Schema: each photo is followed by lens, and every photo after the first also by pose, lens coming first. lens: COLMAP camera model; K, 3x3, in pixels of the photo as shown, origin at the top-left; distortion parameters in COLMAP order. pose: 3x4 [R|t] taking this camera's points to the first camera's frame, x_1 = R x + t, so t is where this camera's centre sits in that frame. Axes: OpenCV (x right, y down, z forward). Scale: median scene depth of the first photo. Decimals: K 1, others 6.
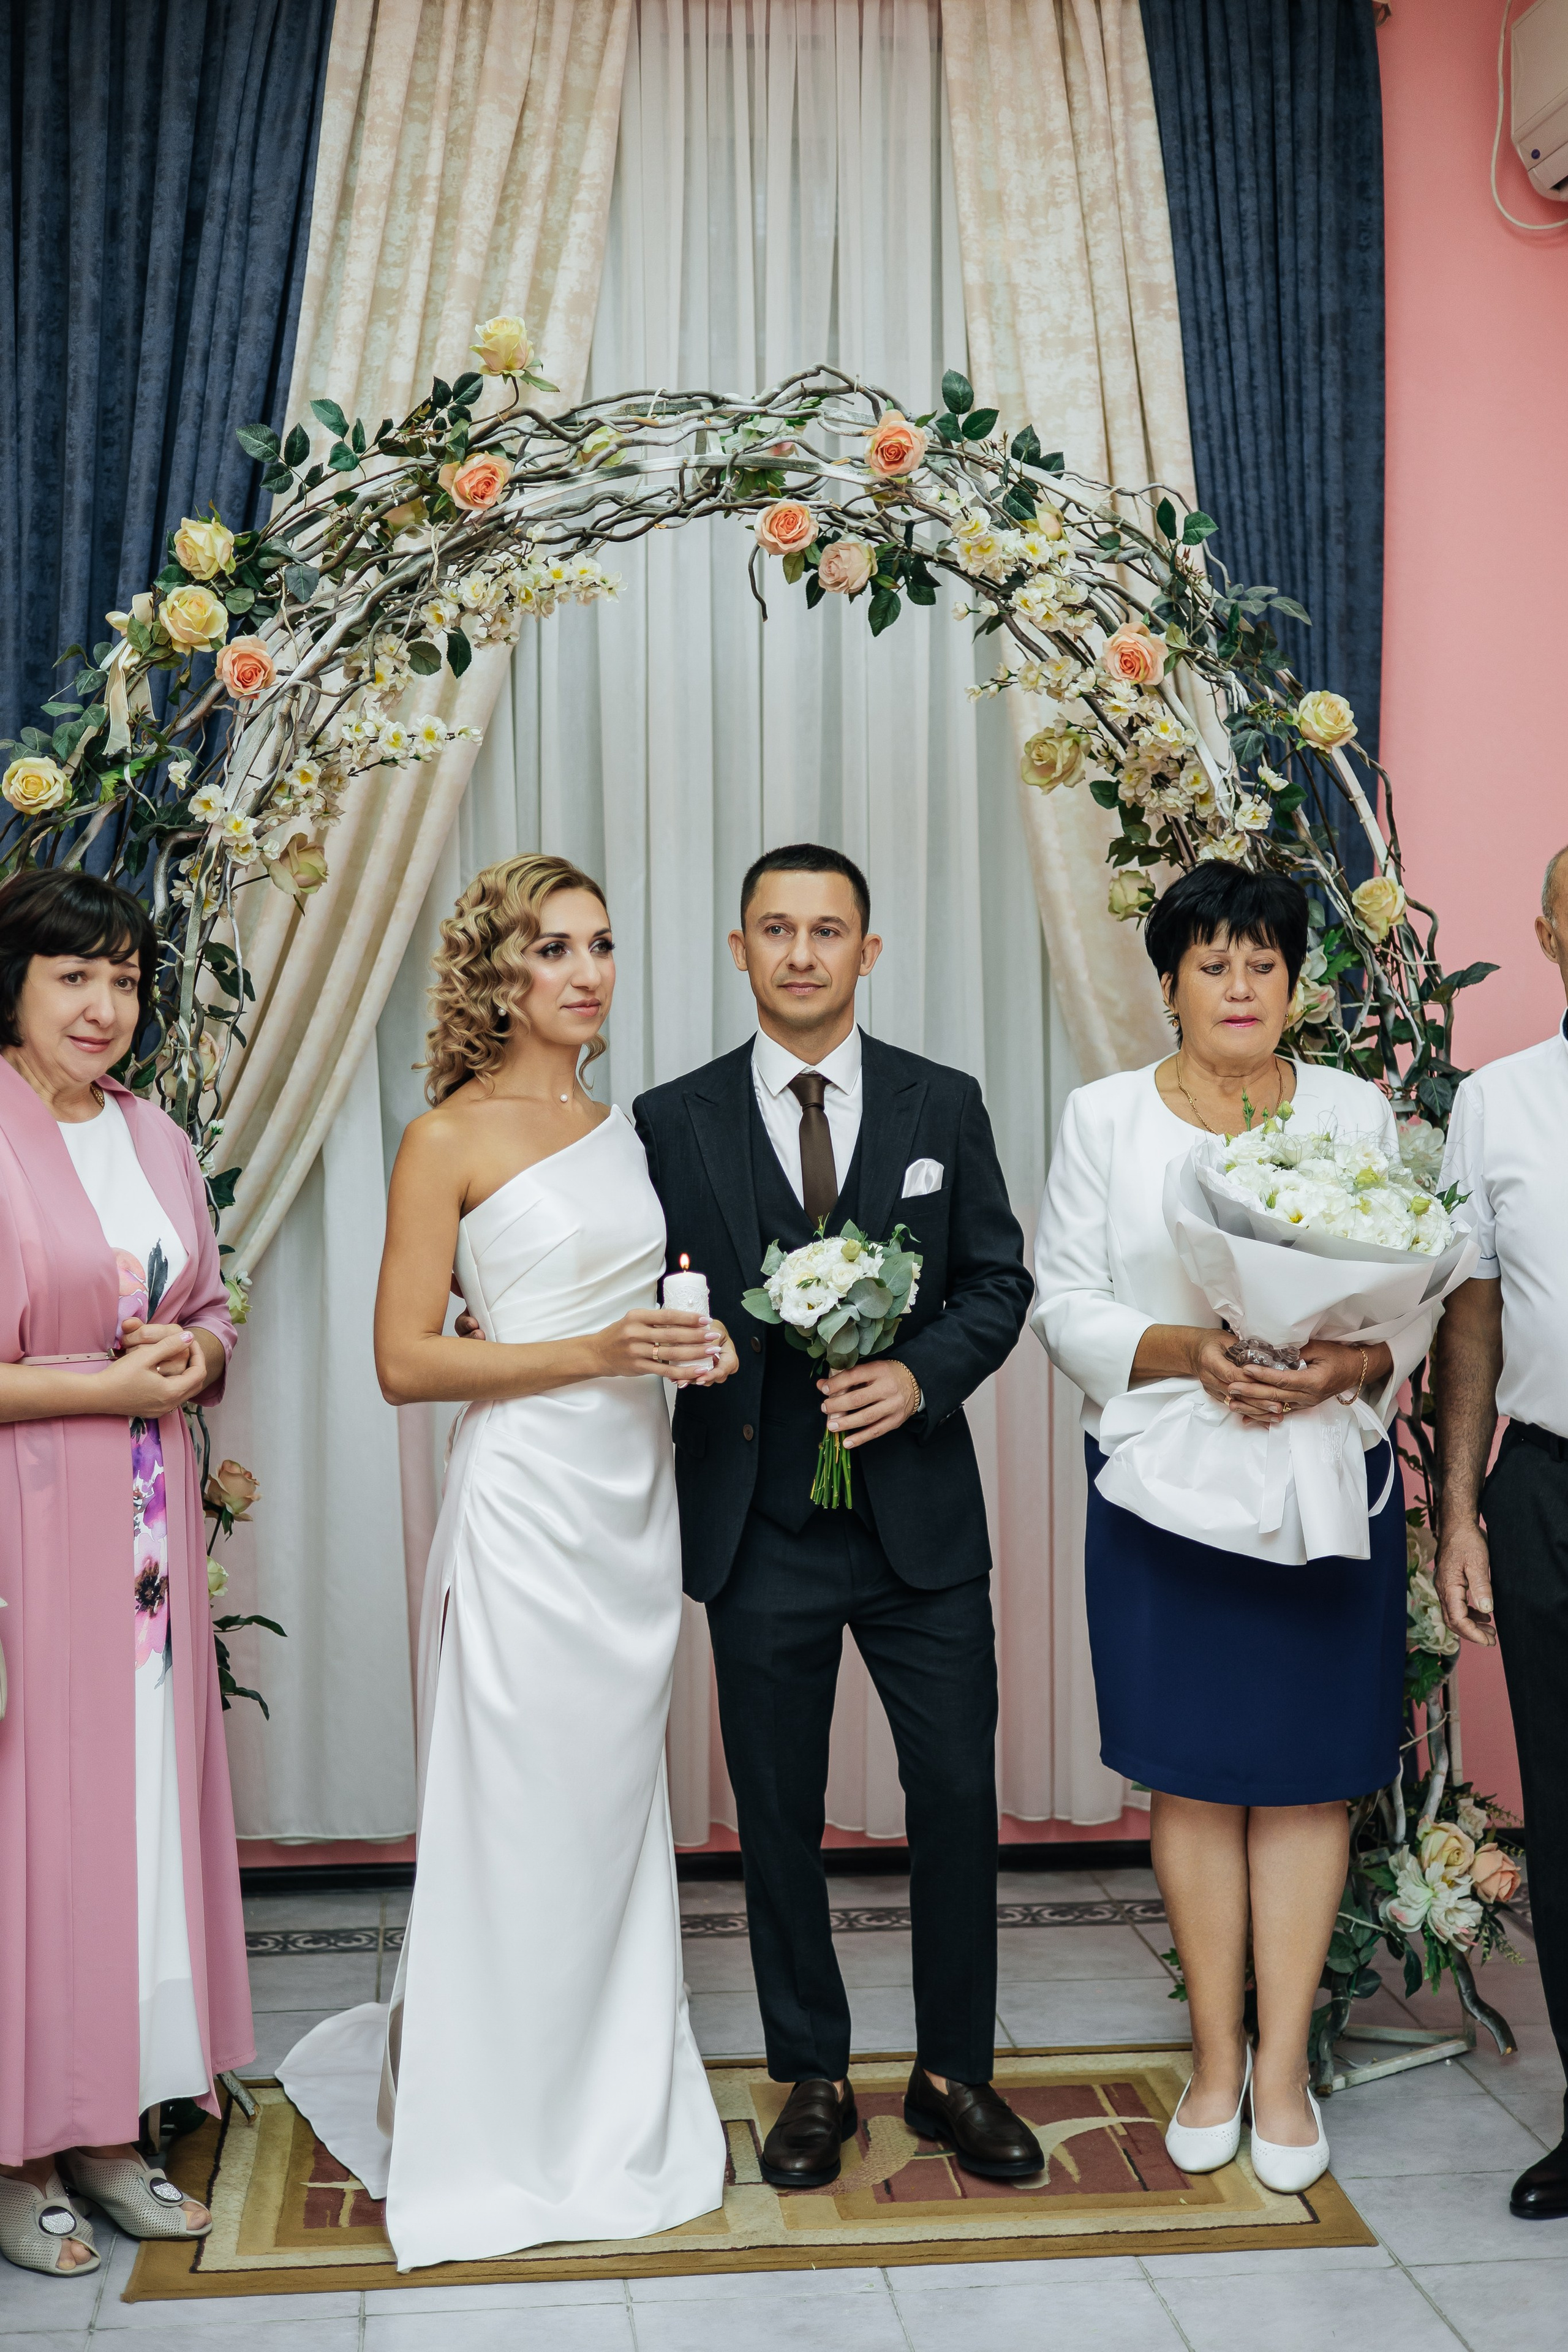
lens RADIAL K [[5440.5, 0, 784.0], [0, 5440.5, 1176.0], [0, 0, 1]] dist [0.451096, 0.045052]
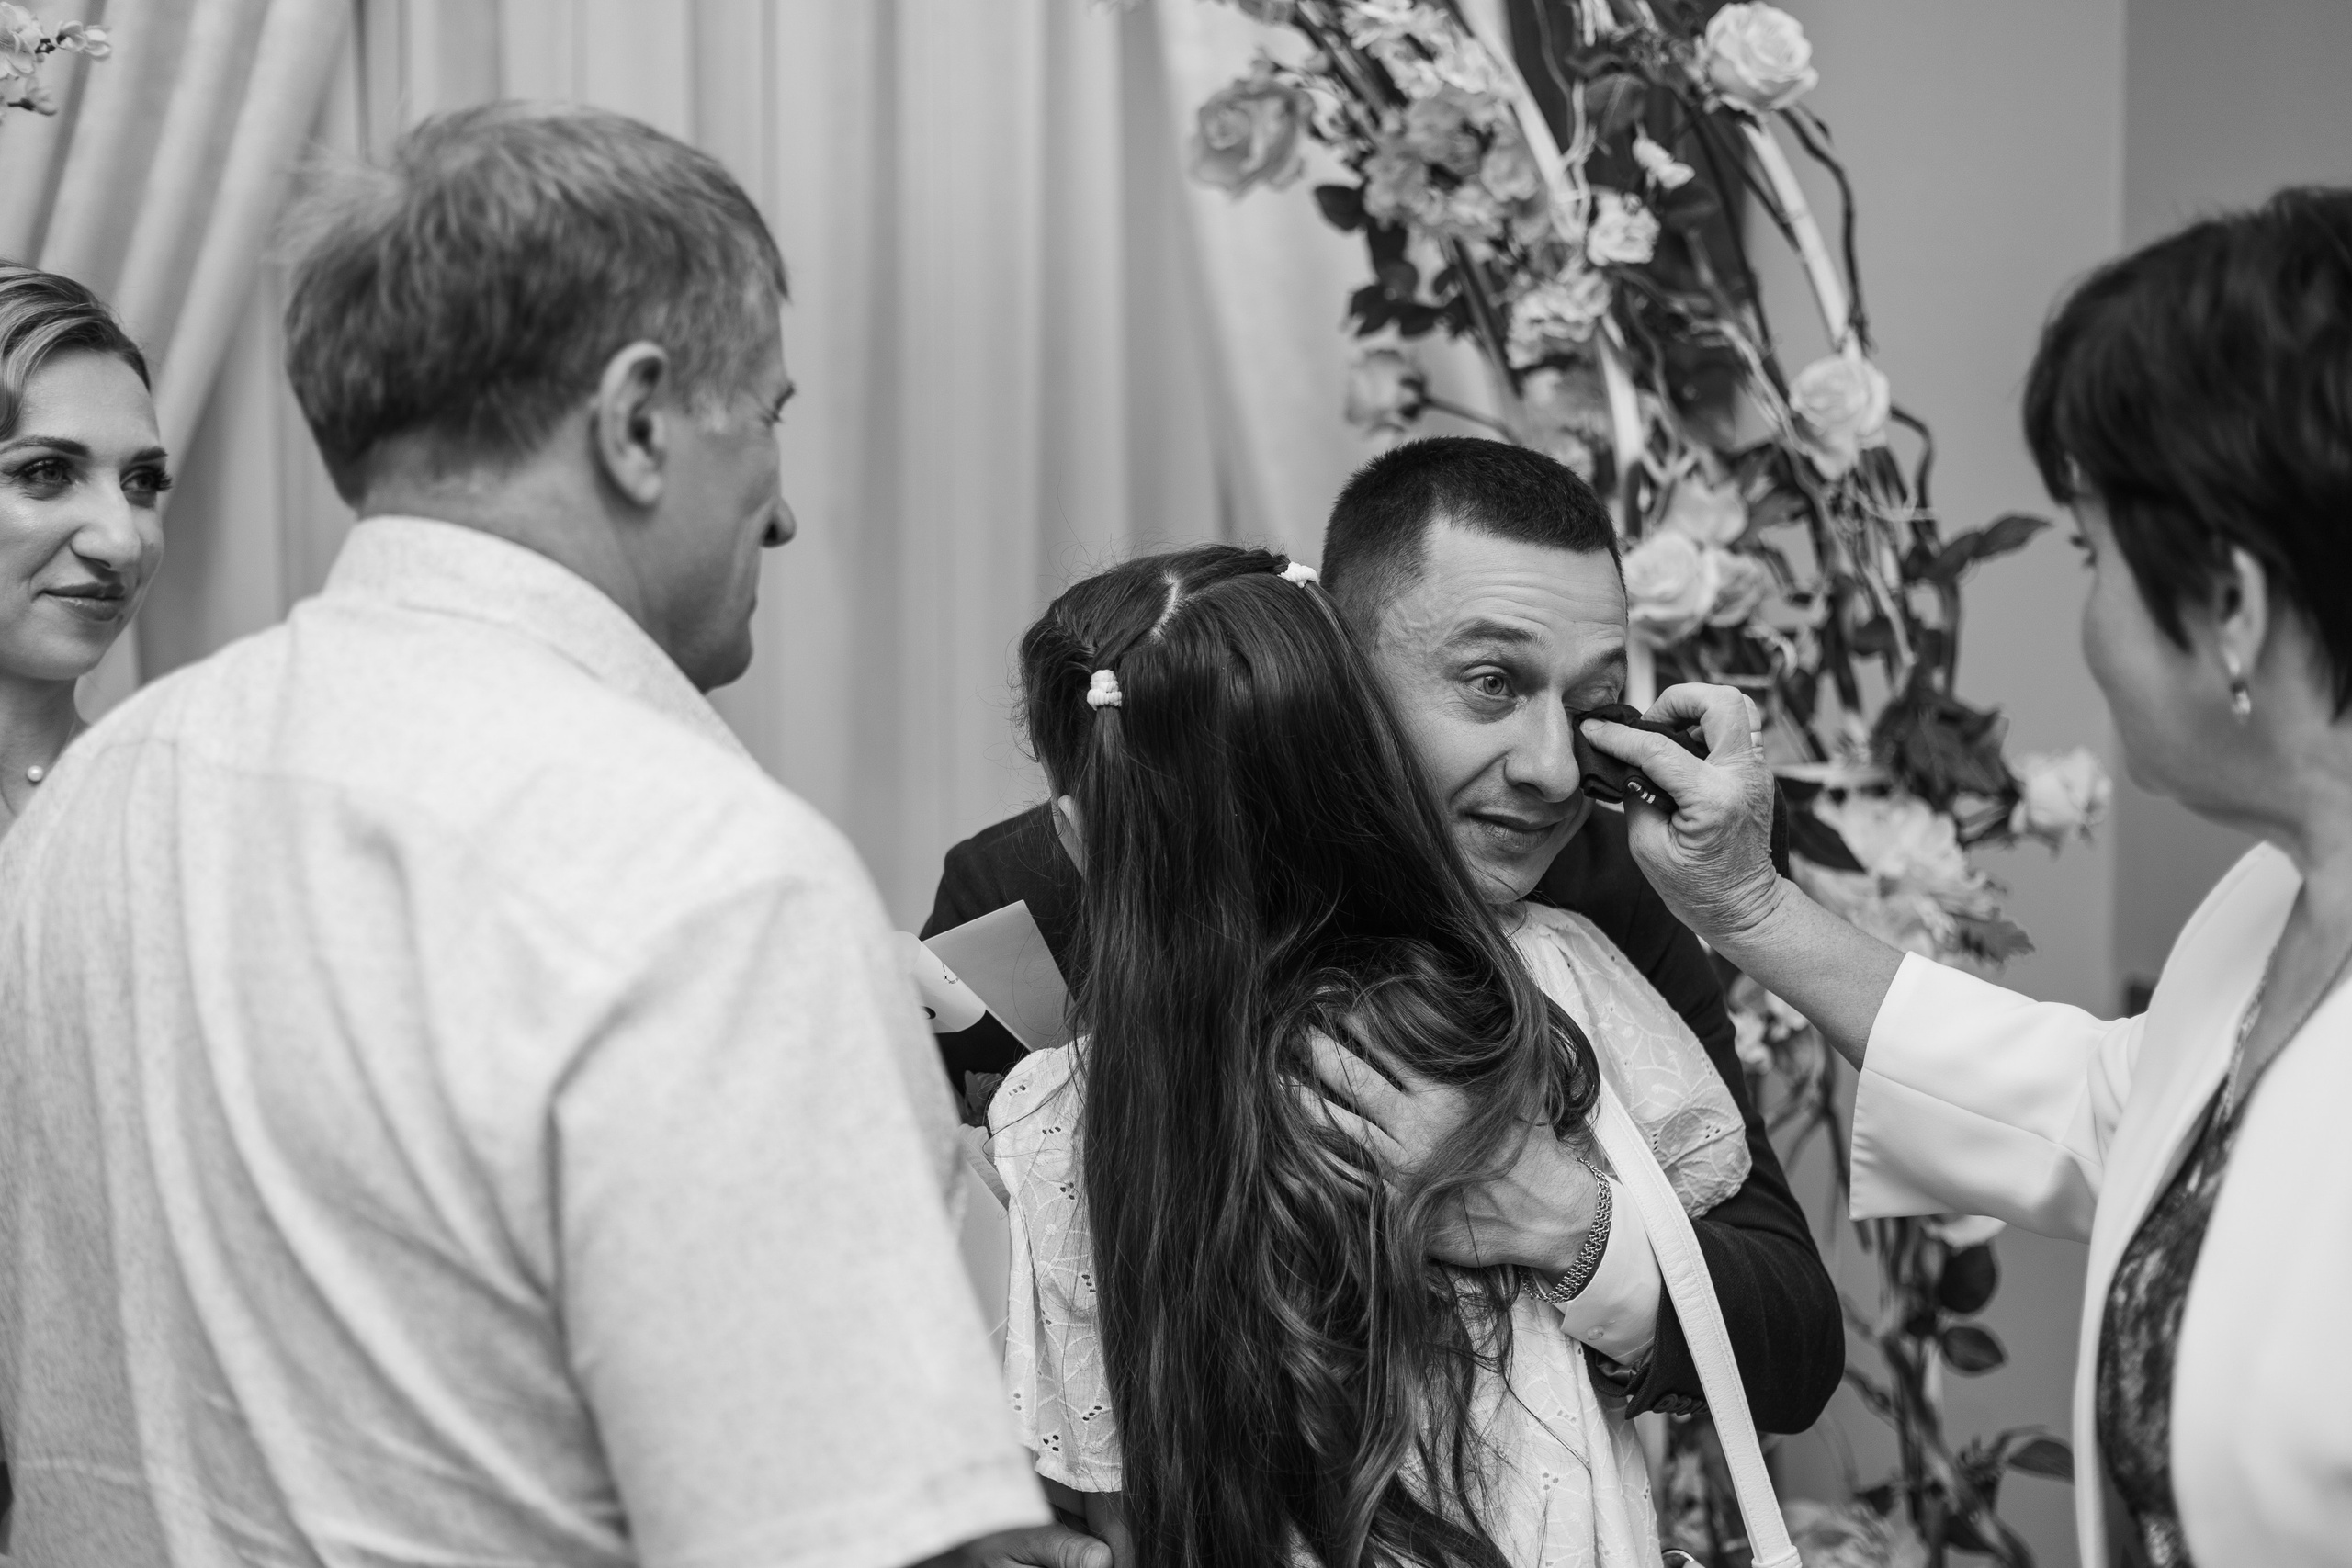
lens RADIAL K [[5440.0, 0, 1176.0], [0, 5440.0, 784.0], [0, 0, 1]] dist [0.451096, 0.045052]
pose [[0.998995, 0.002188, 0.044761, 0.017958], [-0.002438, 0.999982, 0.005520, -0.014878], [-0.044748, -0.005623, 0.998982, 0.455813]]
